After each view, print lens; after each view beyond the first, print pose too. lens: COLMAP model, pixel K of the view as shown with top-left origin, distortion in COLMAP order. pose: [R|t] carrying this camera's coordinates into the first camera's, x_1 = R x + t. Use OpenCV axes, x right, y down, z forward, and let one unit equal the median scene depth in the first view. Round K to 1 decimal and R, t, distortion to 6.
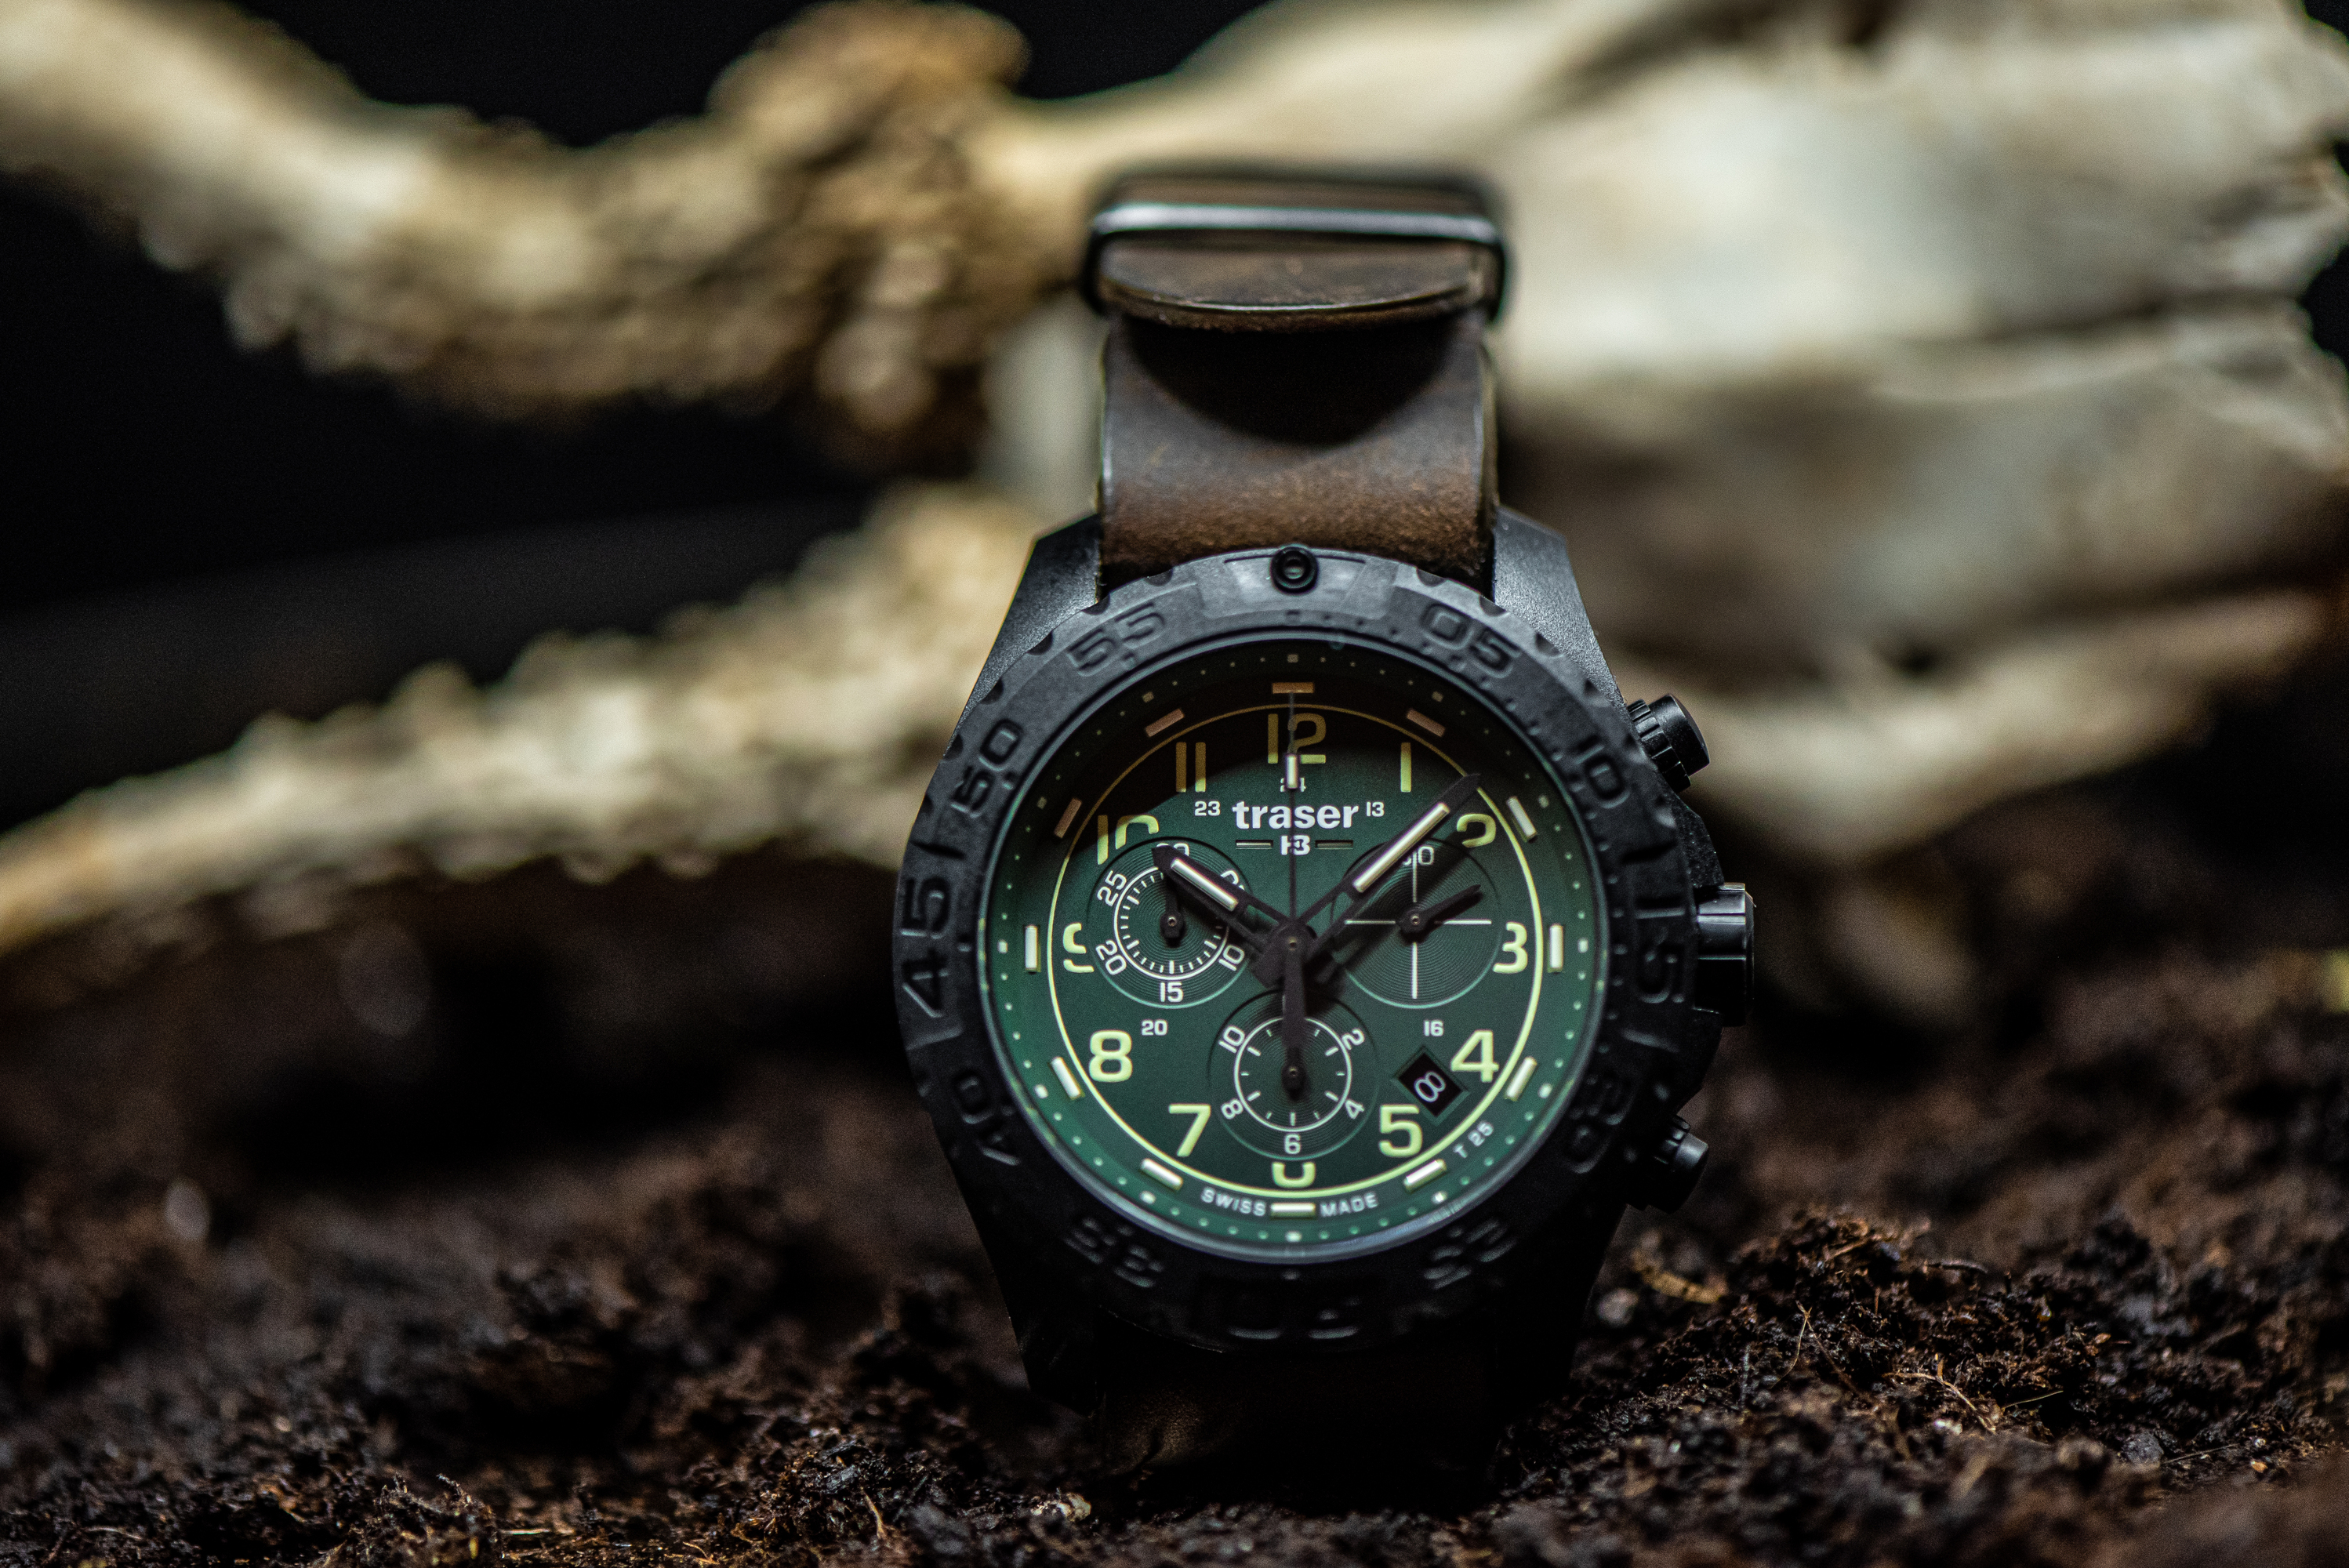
lens RADIAL K [[9004.5, 0, 1171.5], [0, 9004.5, 783.2], [0, 0, 1]] dist [-0.080245, 0.000000]
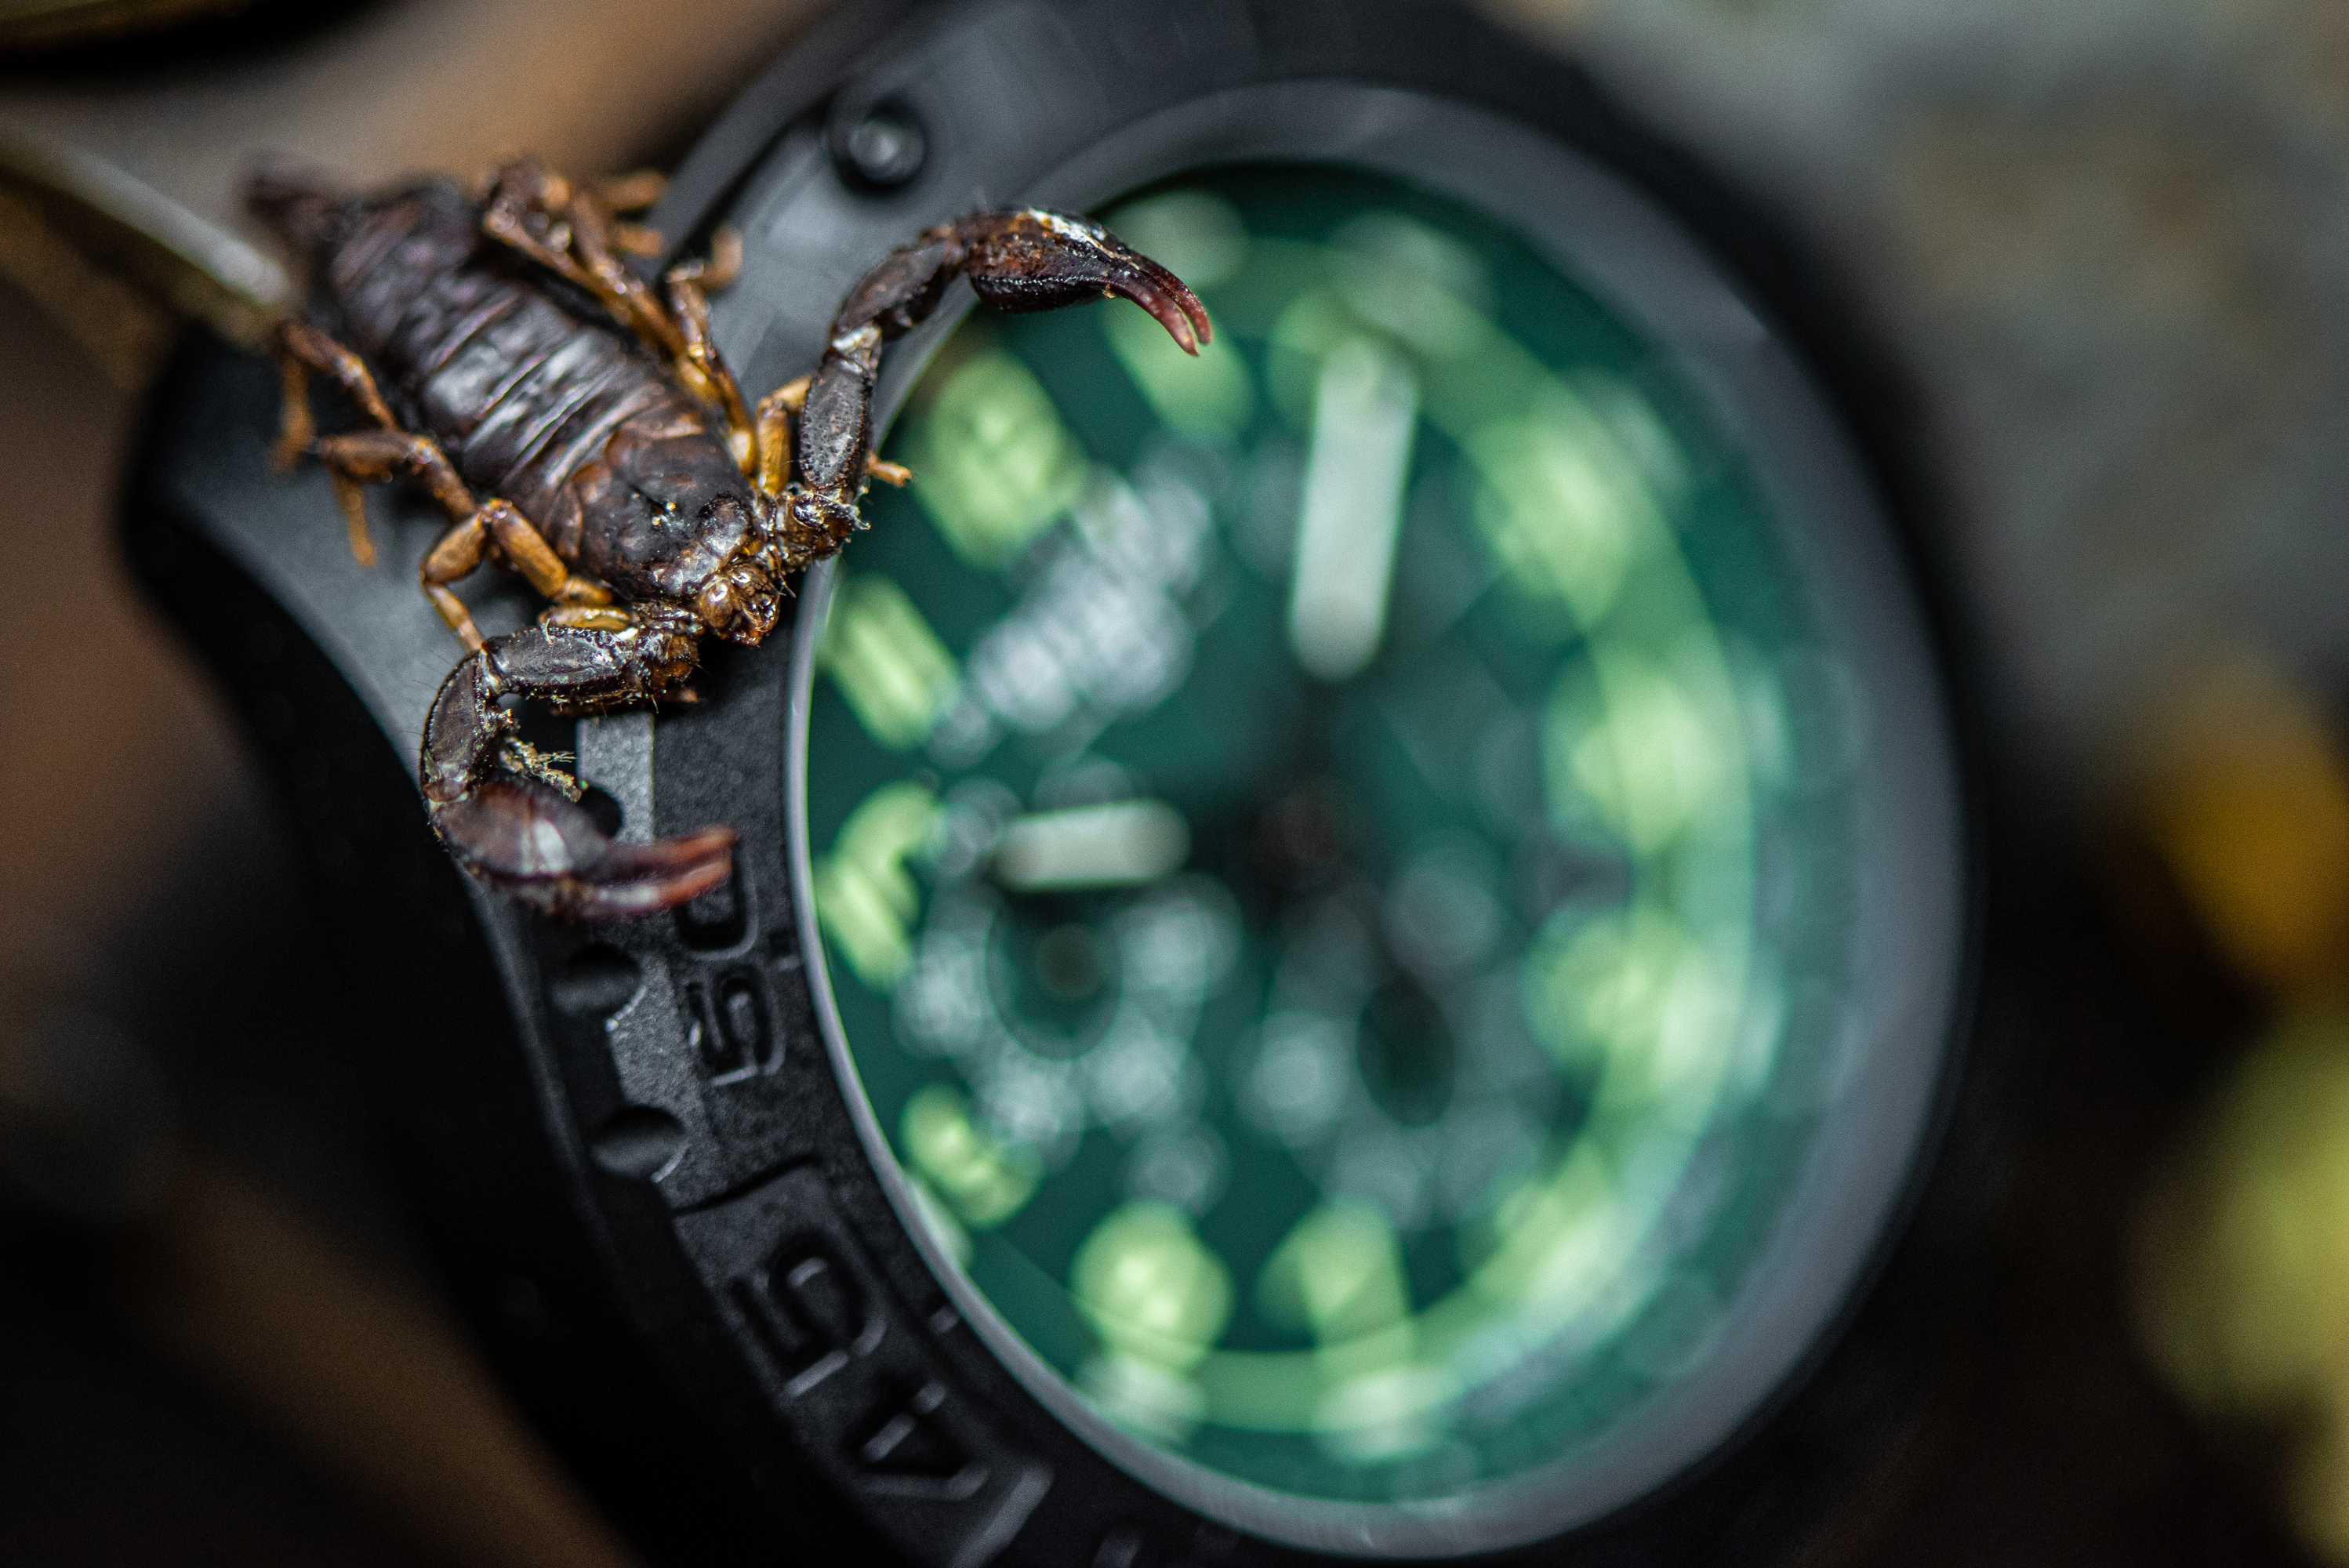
lens RADIAL K [[9004.5, 0, 1174.5], [0, 9004.5, 783.1], [0, 0, 1]] dist [-0.080245, 0.000000]
pose [[0.554514, -0.631633, 0.541806, -0.229354], [0.478690, 0.774678, 0.413196, -0.170291], [-0.680713, 0.030235, 0.731926, 0.677534]]
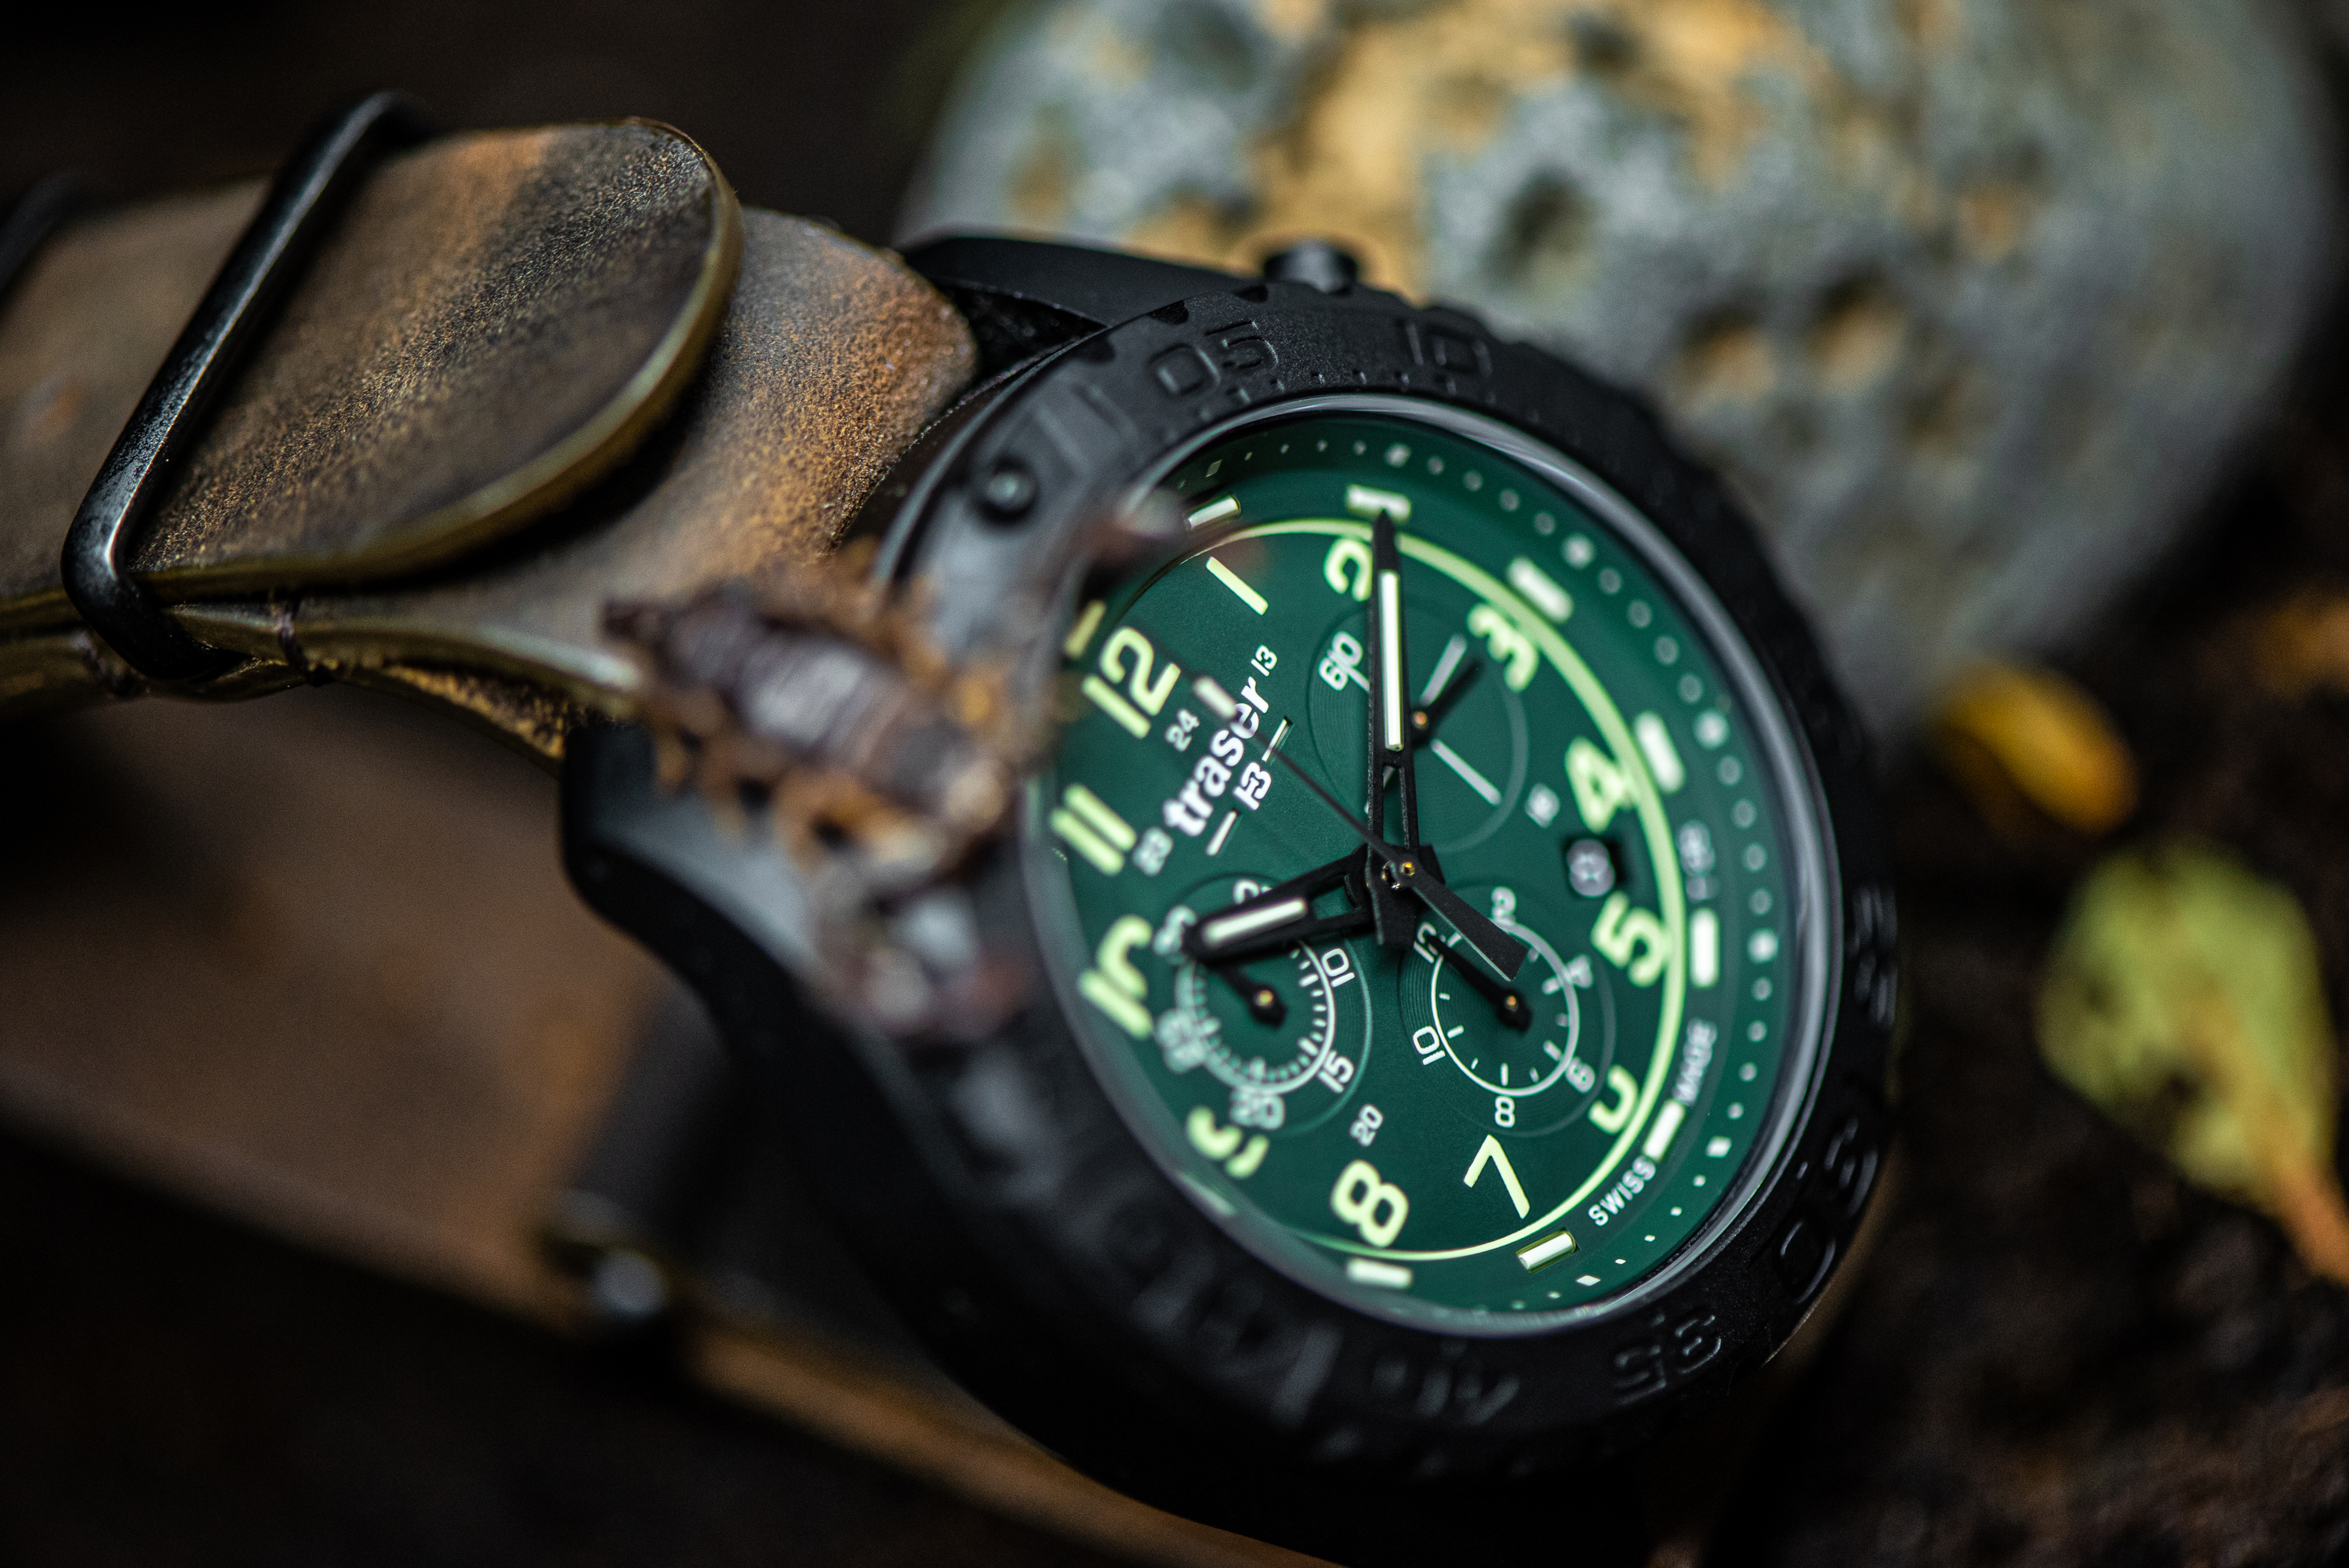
lens RADIAL K [[9004.5, 0, 1174.0], [0, 9004.5, 781.4], [0, 0, 1]] dist [-0.080245, 0.000000]
pose [[0.390909, -0.722085, 0.570775, -0.357509], [0.654232, 0.654173, 0.379524, -0.242602], [-0.647434, 0.225060, 0.728133, 0.535518]]
